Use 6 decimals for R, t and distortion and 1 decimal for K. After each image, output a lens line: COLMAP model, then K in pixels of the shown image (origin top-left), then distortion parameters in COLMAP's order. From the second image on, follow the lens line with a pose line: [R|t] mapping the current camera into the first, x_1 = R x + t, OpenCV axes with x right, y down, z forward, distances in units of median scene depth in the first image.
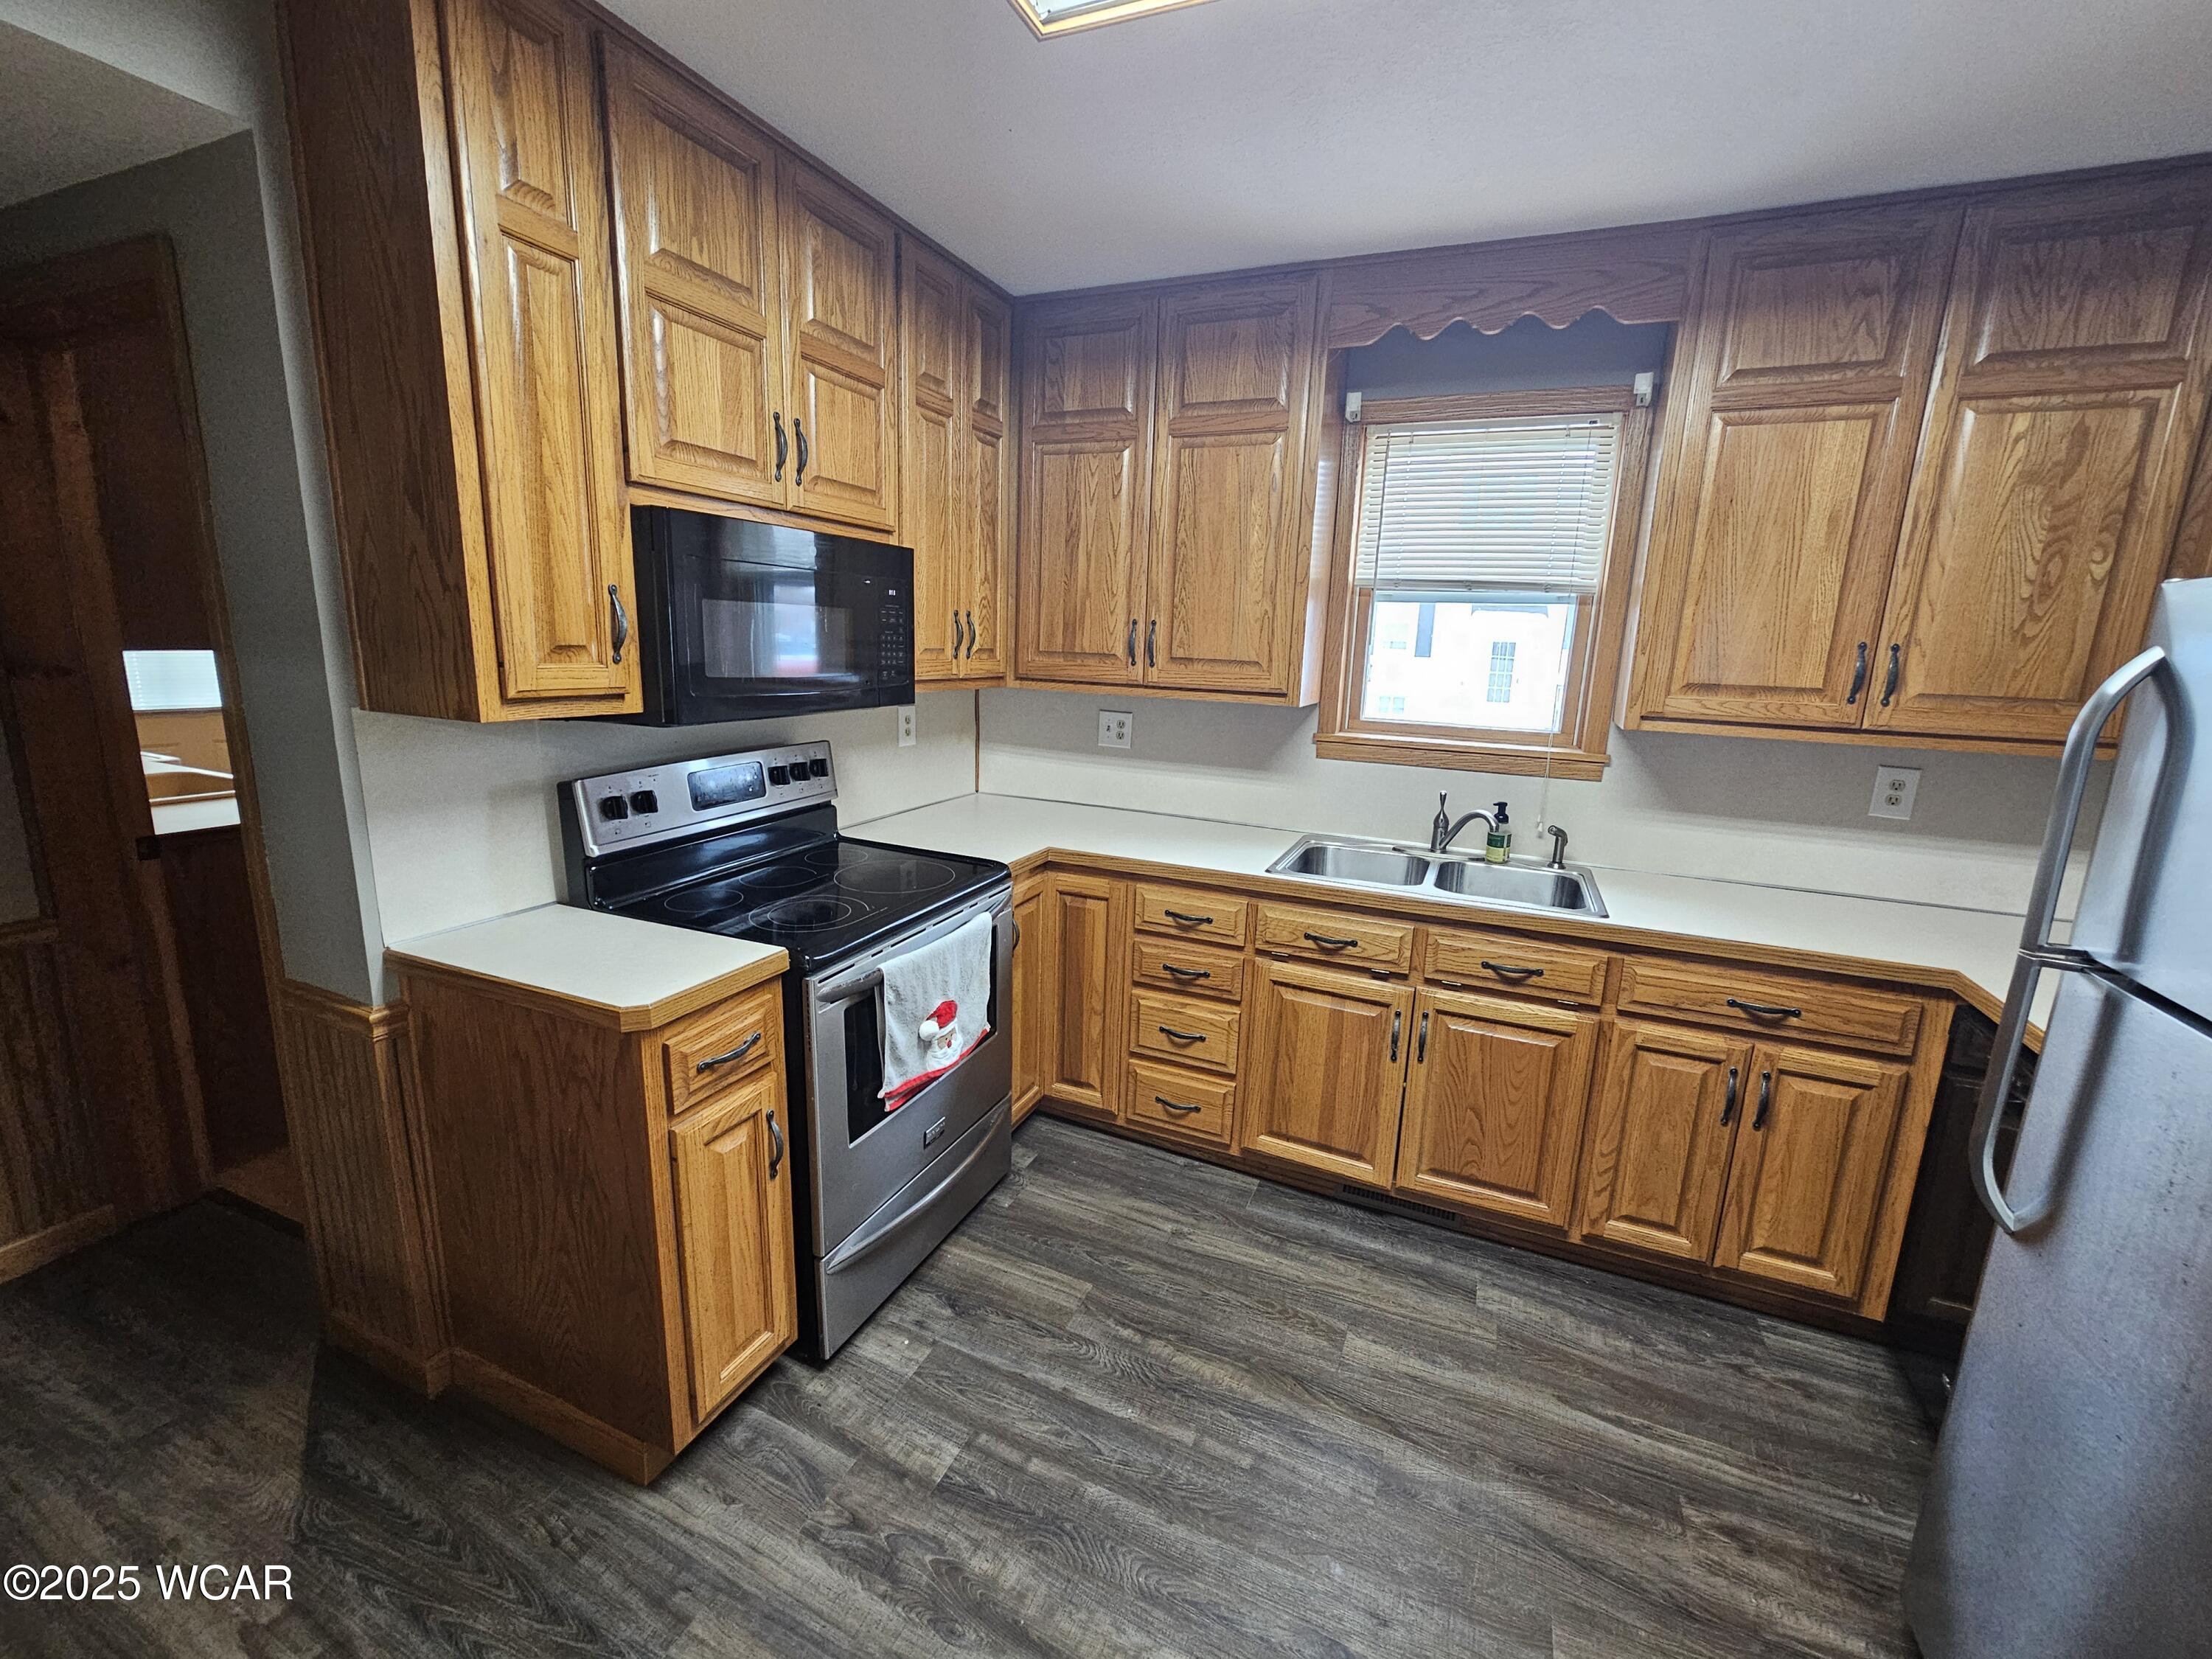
lens RADIAL K [[909.6, 0, 1115.2], [0, 909.6, 822.3], [0, 0, 1]] dist [0.001436, -0.001156]
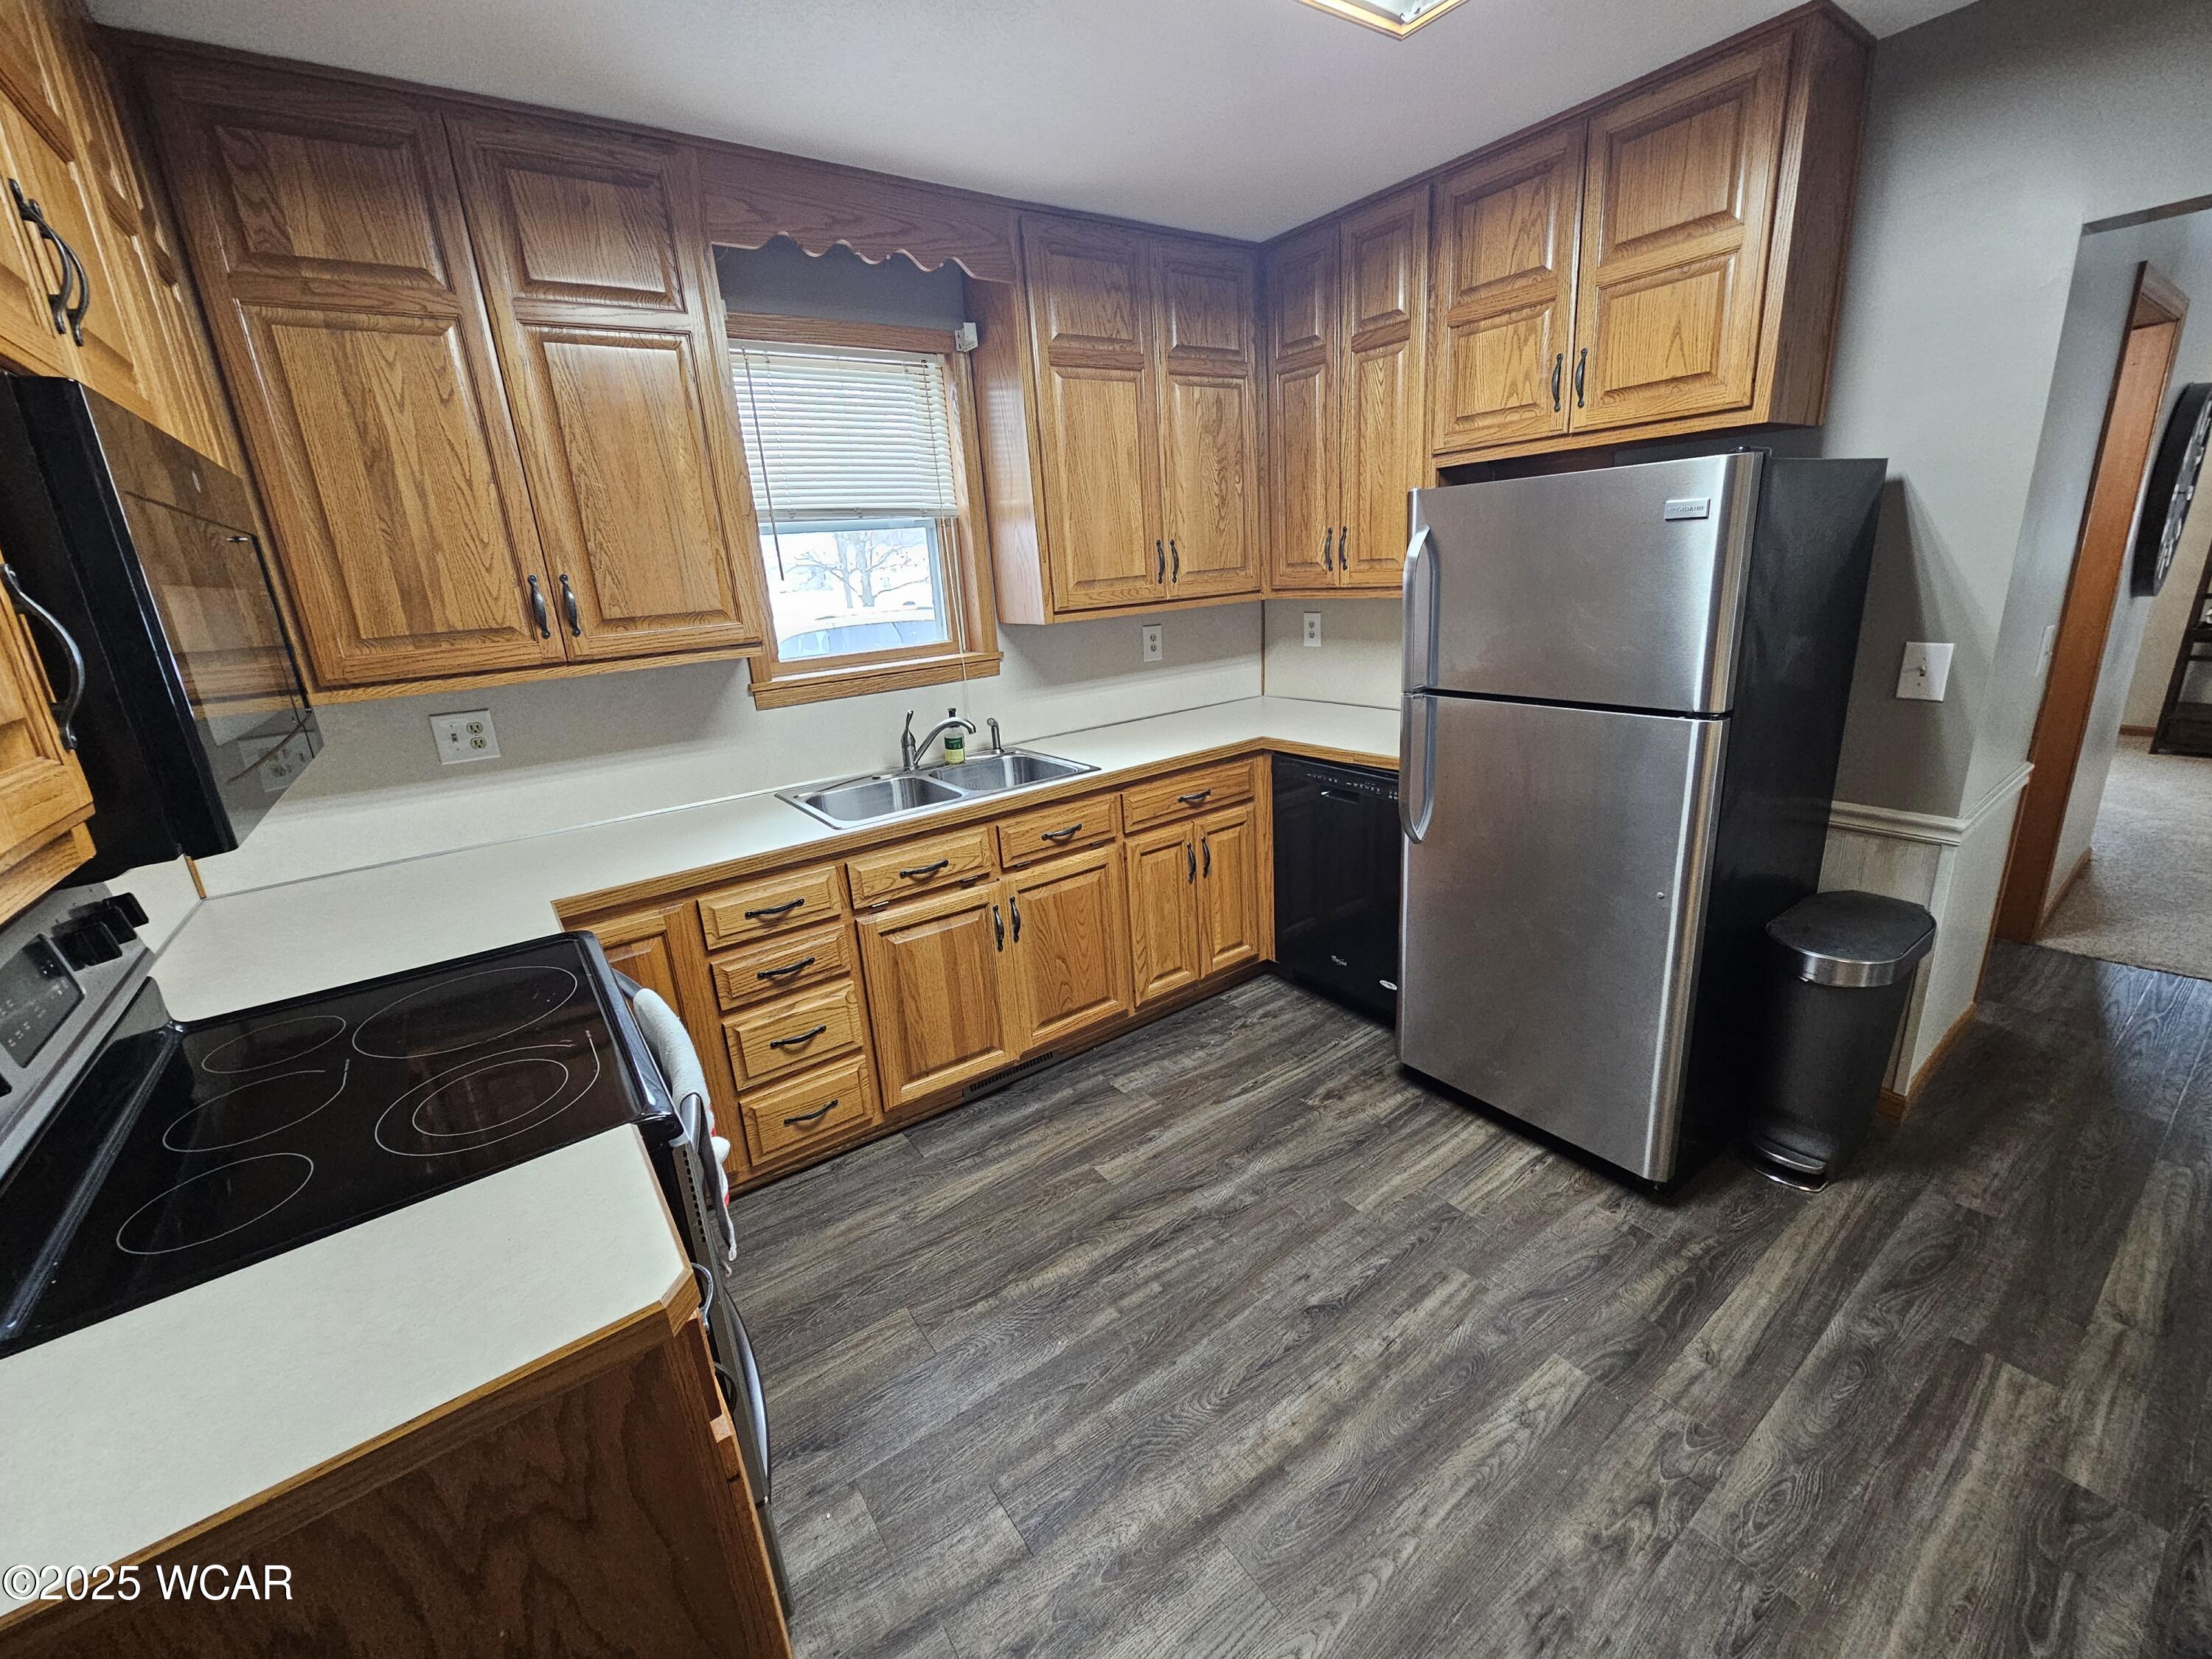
lens RADIAL K [[909.6, 0, 1119.9], [0, 909.6, 820.1], [0, 0, 1]] dist [0.001436, -0.001156]
pose [[0.501464, -0.308020, 0.808491, -0.464472], [0.254427, 0.945660, 0.202472, -0.073735], [-0.826923, 0.104170, 0.552583, 0.252776]]
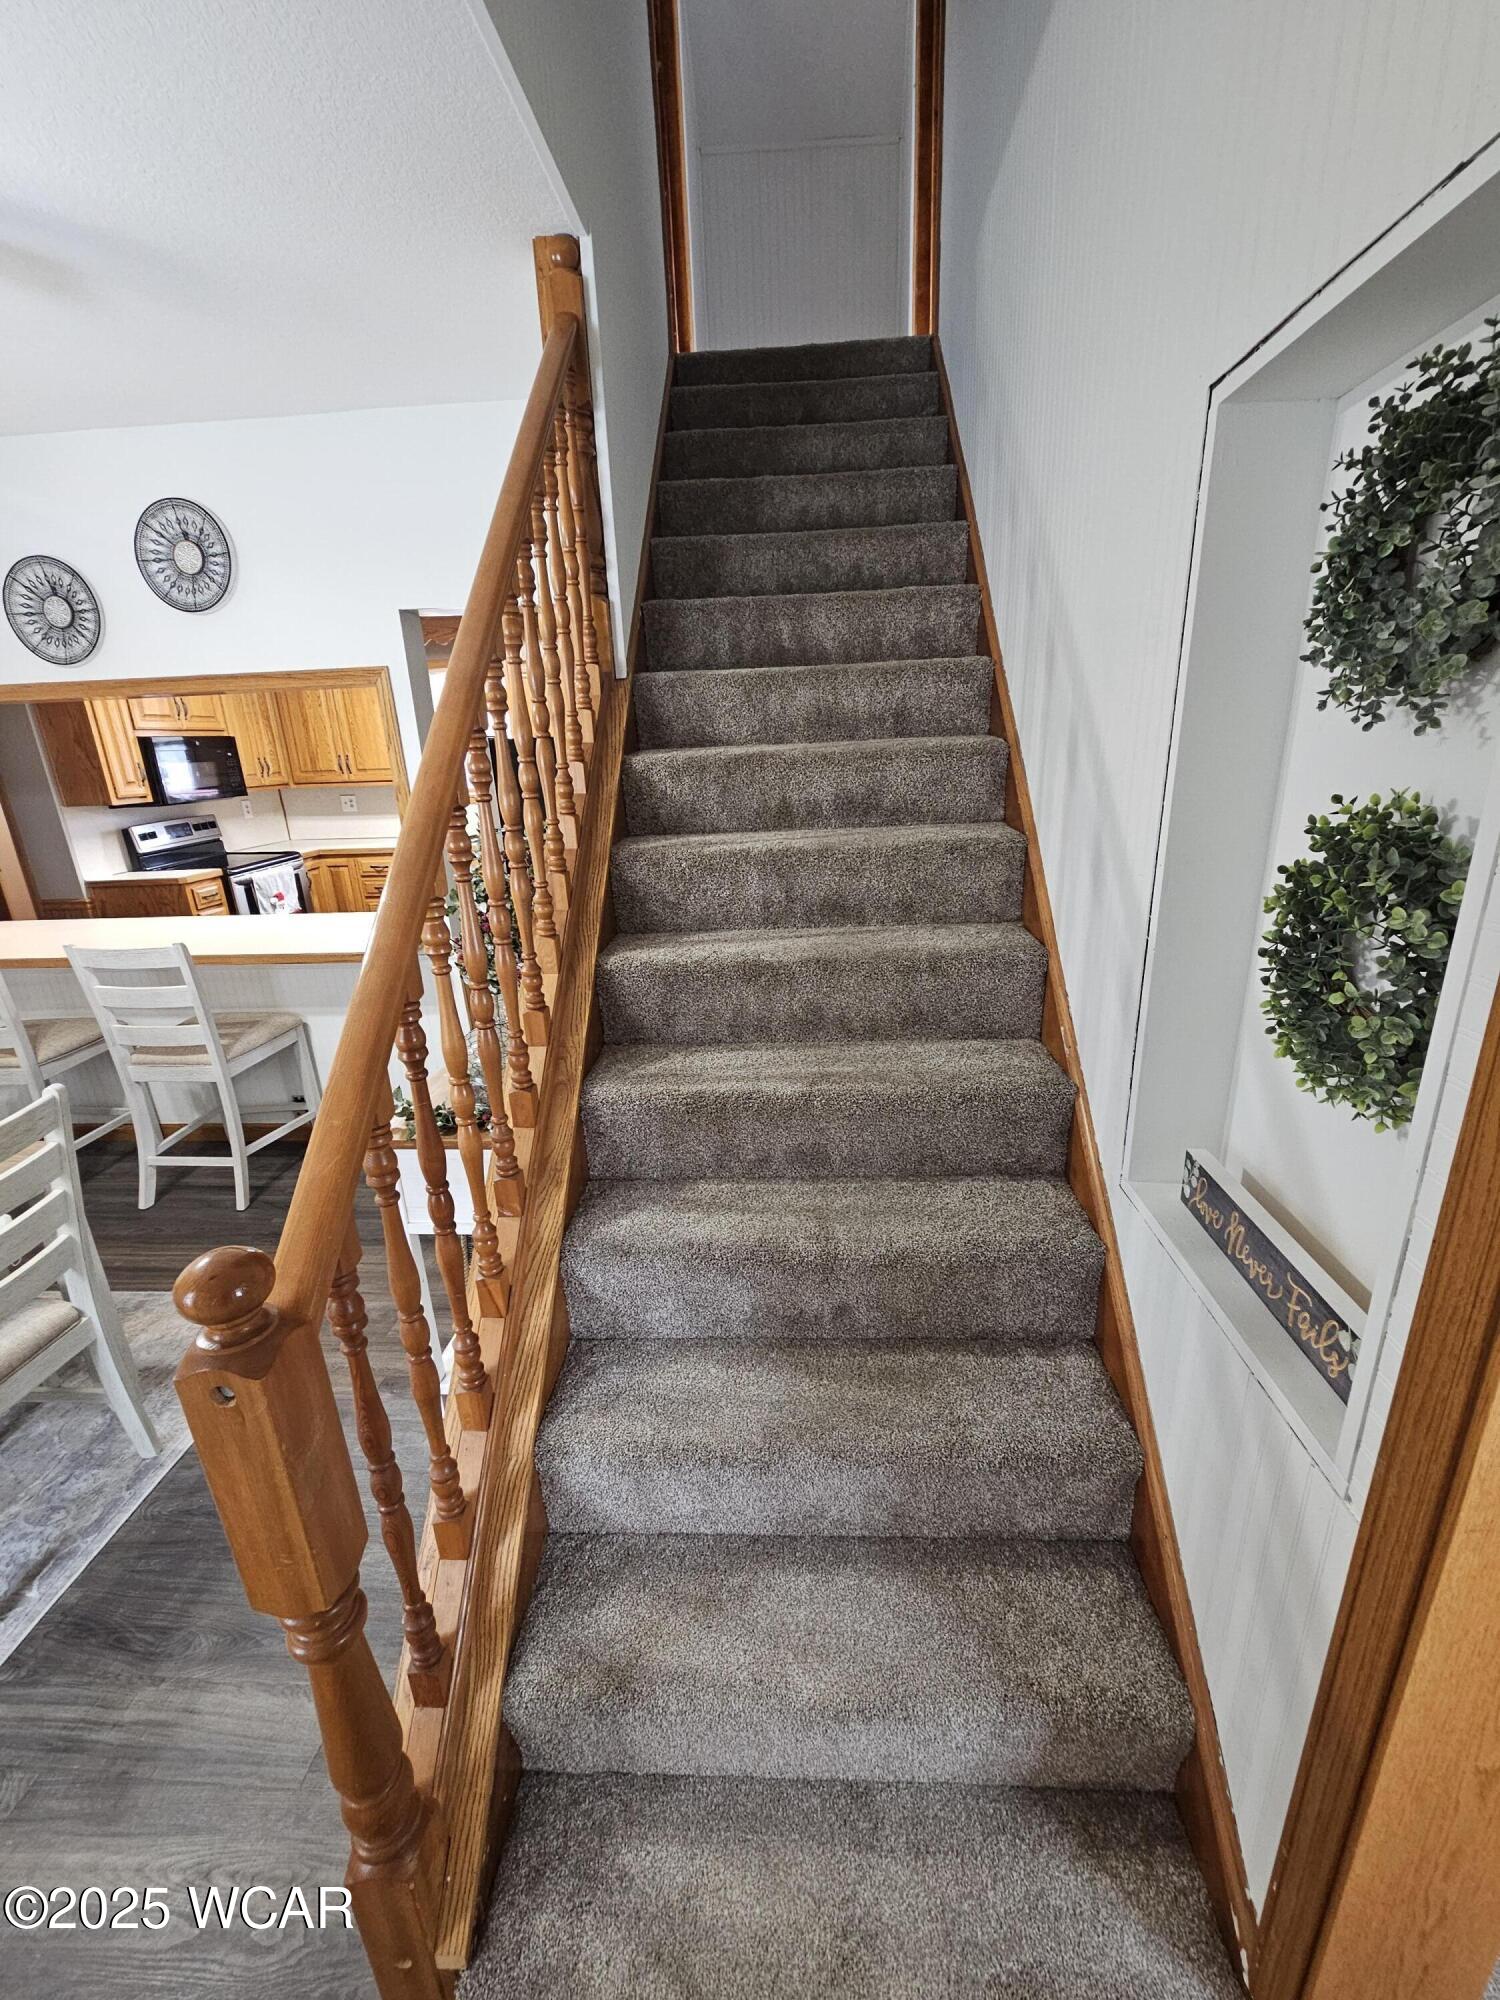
lens RADIAL K [[822.4, 0, 757.7], [0, 822.4, 1015.0], [0, 0, 1]] dist [0.001436, -0.001156]
pose [[0.944017, -0.169828, 0.282826, 0.404225], [0.133671, 0.980697, 0.142711, 0.360629], [-0.301603, -0.096916, 0.948495, -1.825218]]
